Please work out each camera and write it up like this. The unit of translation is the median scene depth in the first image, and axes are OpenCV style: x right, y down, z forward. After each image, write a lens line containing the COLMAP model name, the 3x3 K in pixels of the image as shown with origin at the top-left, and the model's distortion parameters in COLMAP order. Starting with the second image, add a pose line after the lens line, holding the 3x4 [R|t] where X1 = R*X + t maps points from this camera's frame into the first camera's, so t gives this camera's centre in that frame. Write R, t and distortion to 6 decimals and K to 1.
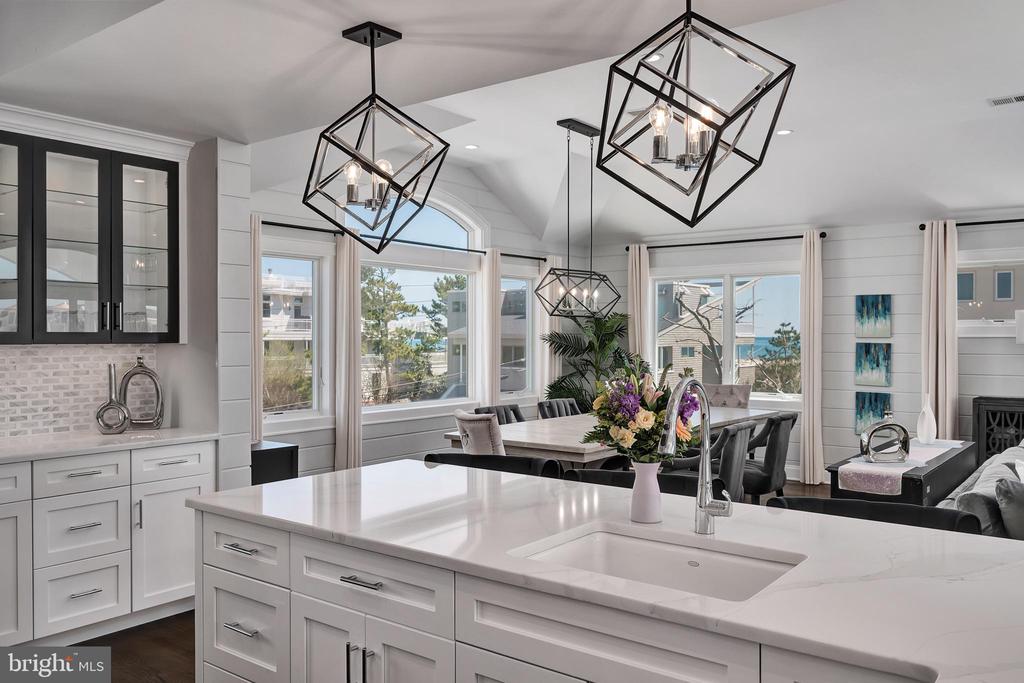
lens RADIAL K [[821.5, 0, 510.7], [0, 821.5, 346.1], [0, 0, 1]] dist [-0.001725, 0.002978]
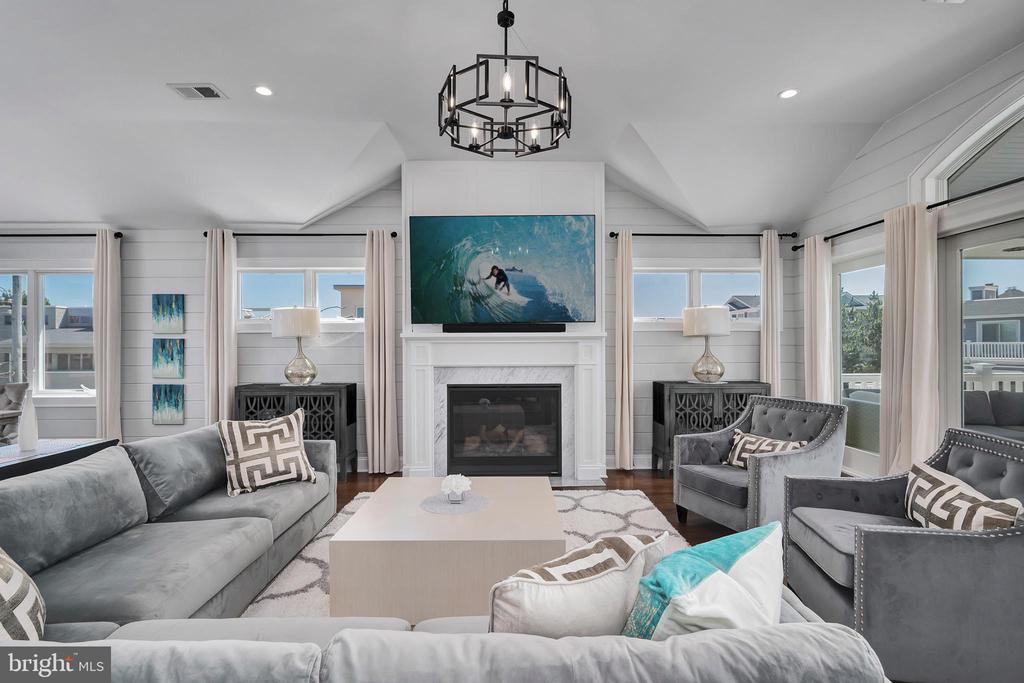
lens RADIAL K [[495.6, 0, 515.9], [0, 495.6, 345.5], [0, 0, 1]] dist [-0.003728, 0.000030]
pose [[0.774605, -0.004917, 0.632427, 0.384754], [0.012741, 0.999888, -0.007831, 0.016134], [-0.632318, 0.014124, 0.774581, 0.205139]]
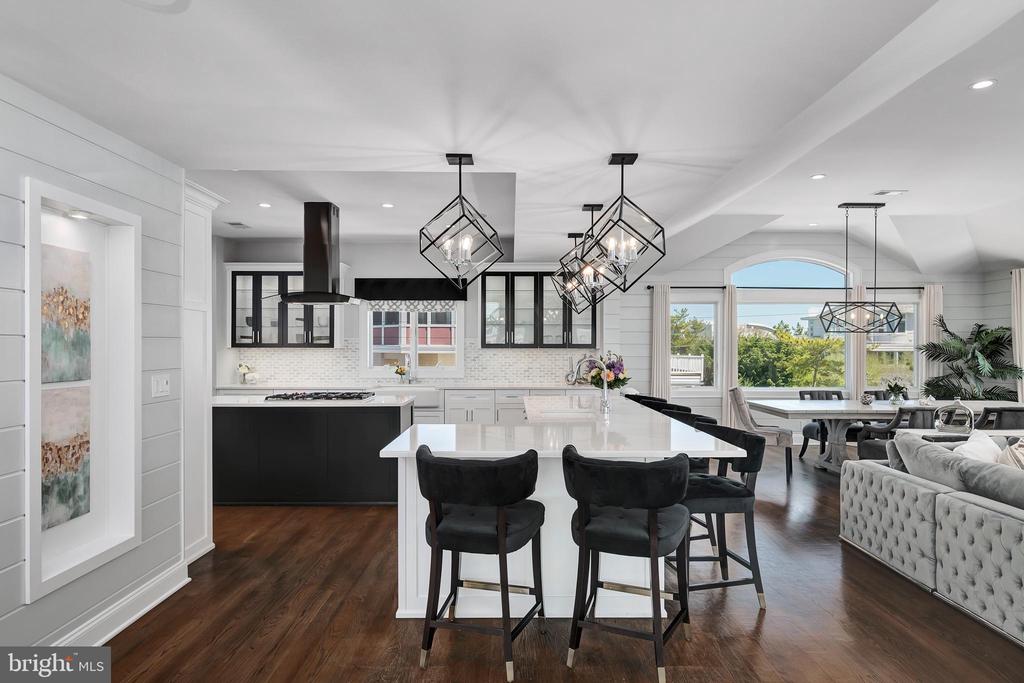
lens RADIAL K [[614.6, 0, 513.0], [0, 614.6, 344.0], [0, 0, 1]] dist [-0.005526, 0.000142]
pose [[0.601718, -0.004776, -0.798694, 0.499208], [-0.010939, 0.999839, -0.014220, 0.007089], [0.798634, 0.017293, 0.601569, -0.141271]]
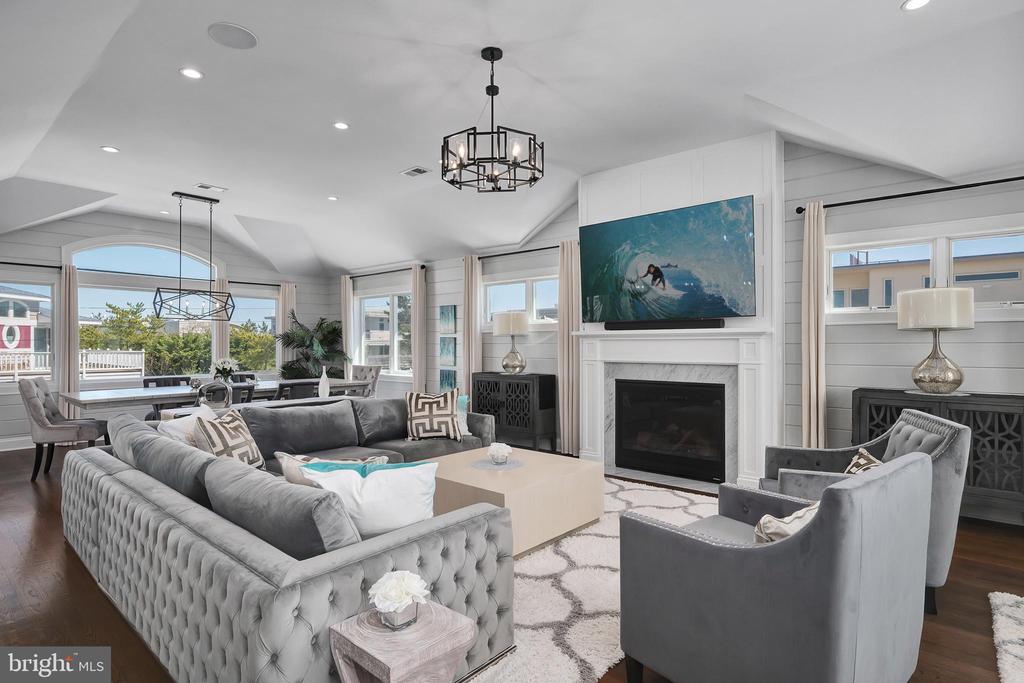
lens RADIAL K [[539.7, 0, 512.5], [0, 539.7, 345.7], [0, 0, 1]] dist [-0.003574, -0.000473]
pose [[0.998378, -0.004008, -0.056784, 0.619072], [0.003606, 0.999968, -0.007184, 0.019460], [0.056811, 0.006967, 0.998361, 0.010857]]
